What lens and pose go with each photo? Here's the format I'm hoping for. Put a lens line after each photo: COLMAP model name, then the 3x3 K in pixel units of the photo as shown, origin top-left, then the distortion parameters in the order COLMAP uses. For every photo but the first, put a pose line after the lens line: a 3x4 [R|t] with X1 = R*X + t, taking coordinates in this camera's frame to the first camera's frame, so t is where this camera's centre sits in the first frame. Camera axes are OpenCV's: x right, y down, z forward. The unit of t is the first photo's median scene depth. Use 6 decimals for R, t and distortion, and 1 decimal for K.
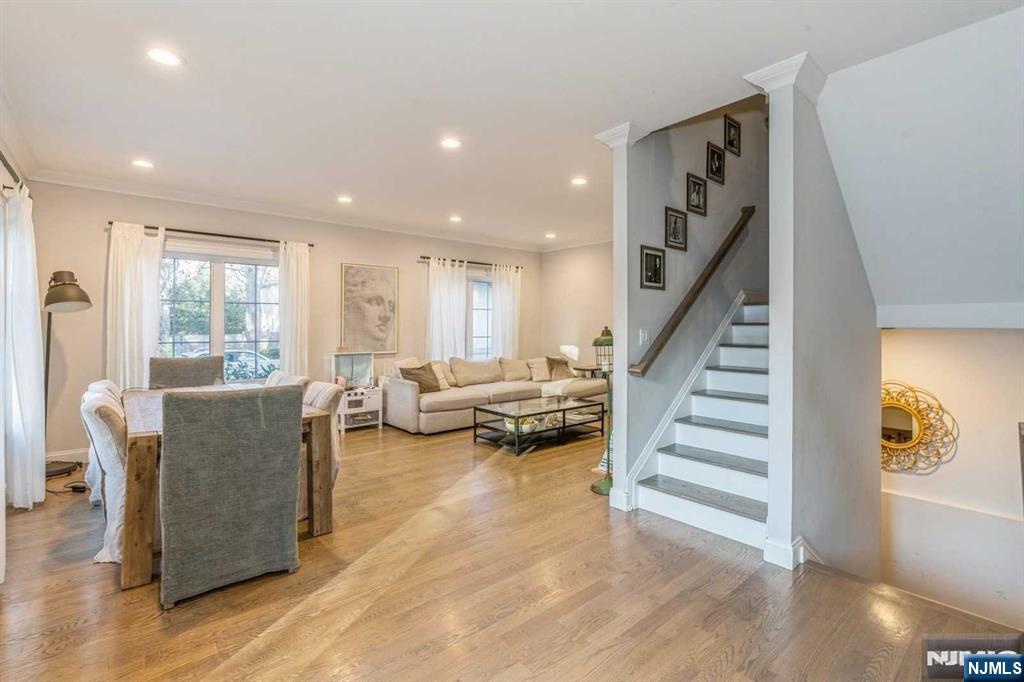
lens RADIAL K [[460.8, 0, 503.8], [0, 460.8, 318.7], [0, 0, 1]] dist [-0.011255, 0.004206]
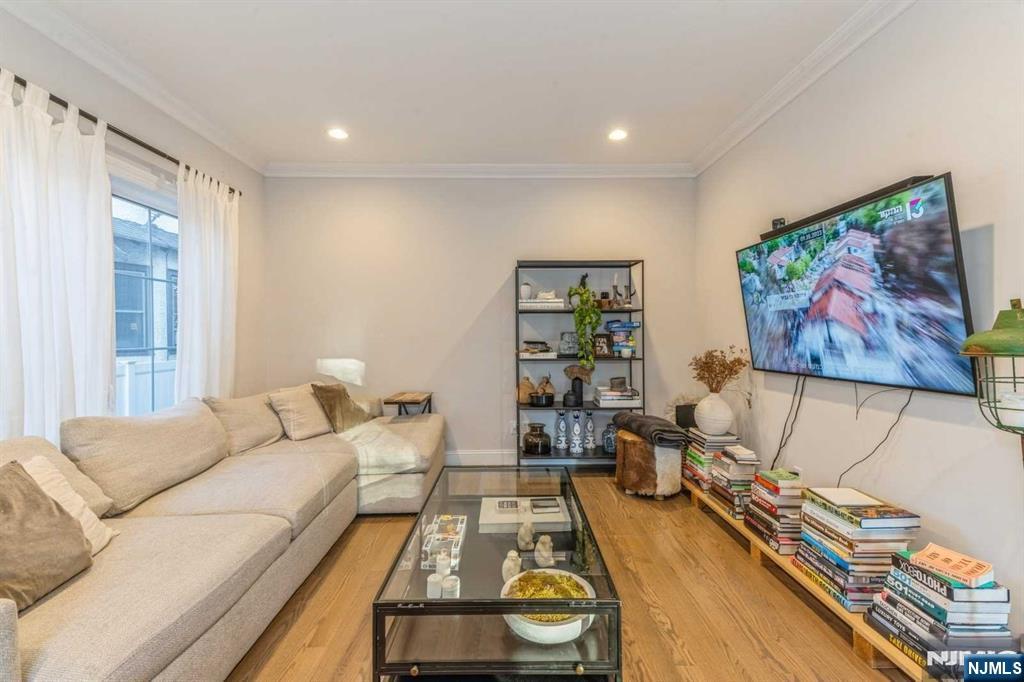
lens RADIAL K [[450.8, 0, 503.9], [0, 450.8, 331.2], [0, 0, 1]] dist [0.030174, 0.001450]
pose [[0.629828, -0.001830, 0.776732, -0.193059], [-0.004855, 0.999968, 0.006293, 0.026974], [-0.776719, -0.007735, 0.629800, 0.673898]]
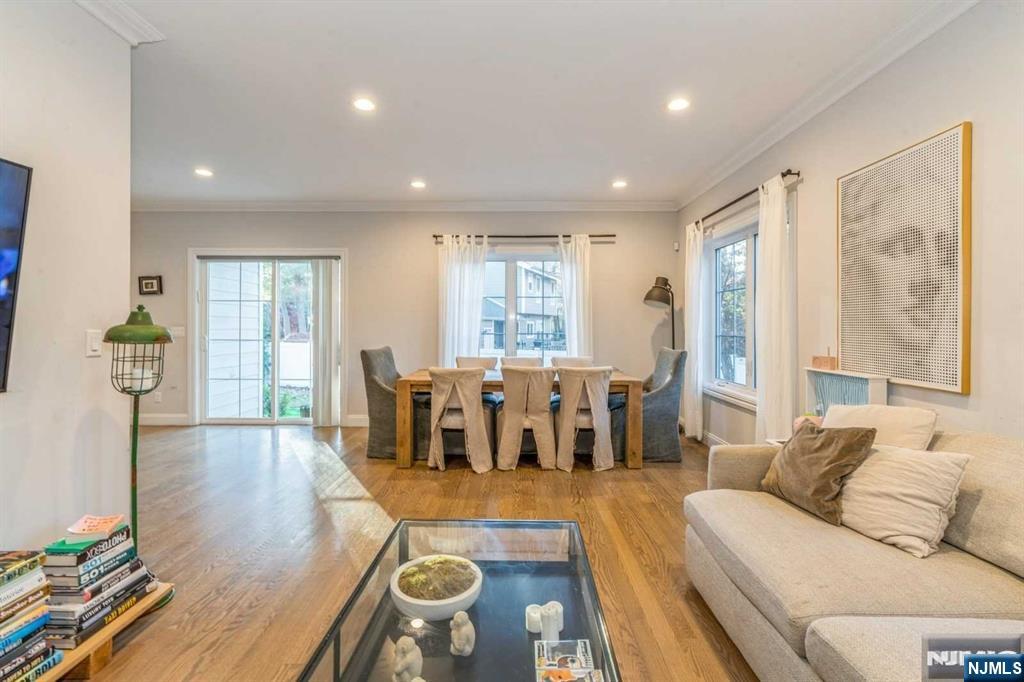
lens RADIAL K [[460.8, 0, 512.0], [0, 460.8, 335.3], [0, 0, 1]] dist [-0.011255, 0.004206]
pose [[-0.630981, 0.010127, -0.775732, 0.222945], [0.005512, 0.999948, 0.008571, 0.032640], [0.775779, 0.001133, -0.631004, 1.037765]]
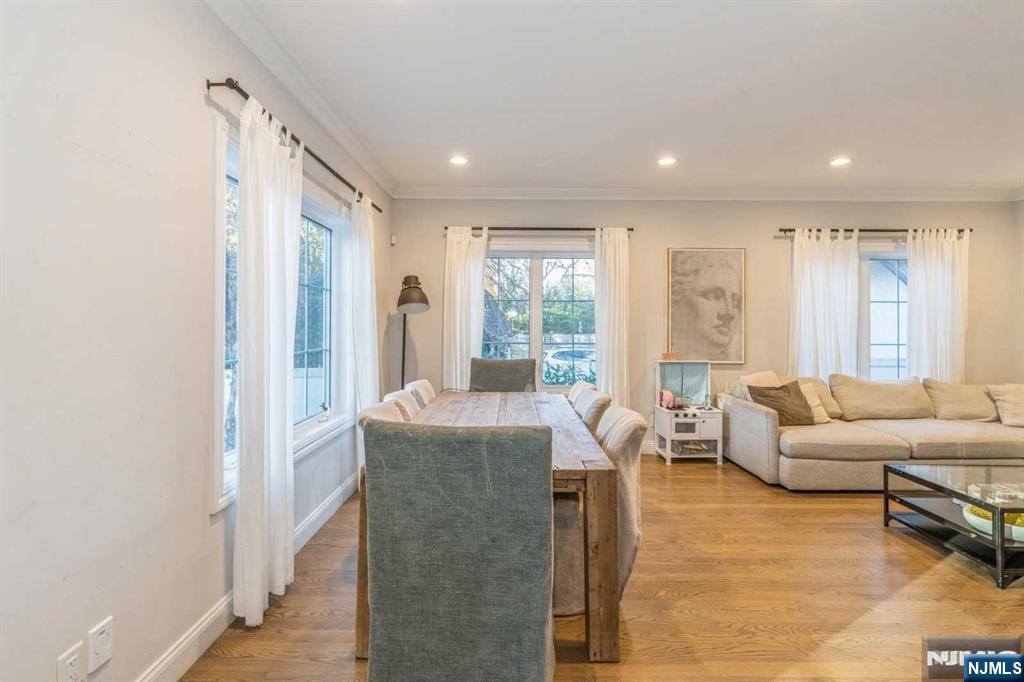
lens RADIAL K [[460.8, 0, 514.9], [0, 460.8, 321.6], [0, 0, 1]] dist [-0.011255, 0.004206]
pose [[0.764196, -0.003673, -0.644973, -0.040721], [0.006180, 0.999980, 0.001627, 0.003894], [0.644954, -0.005229, 0.764203, 0.216839]]
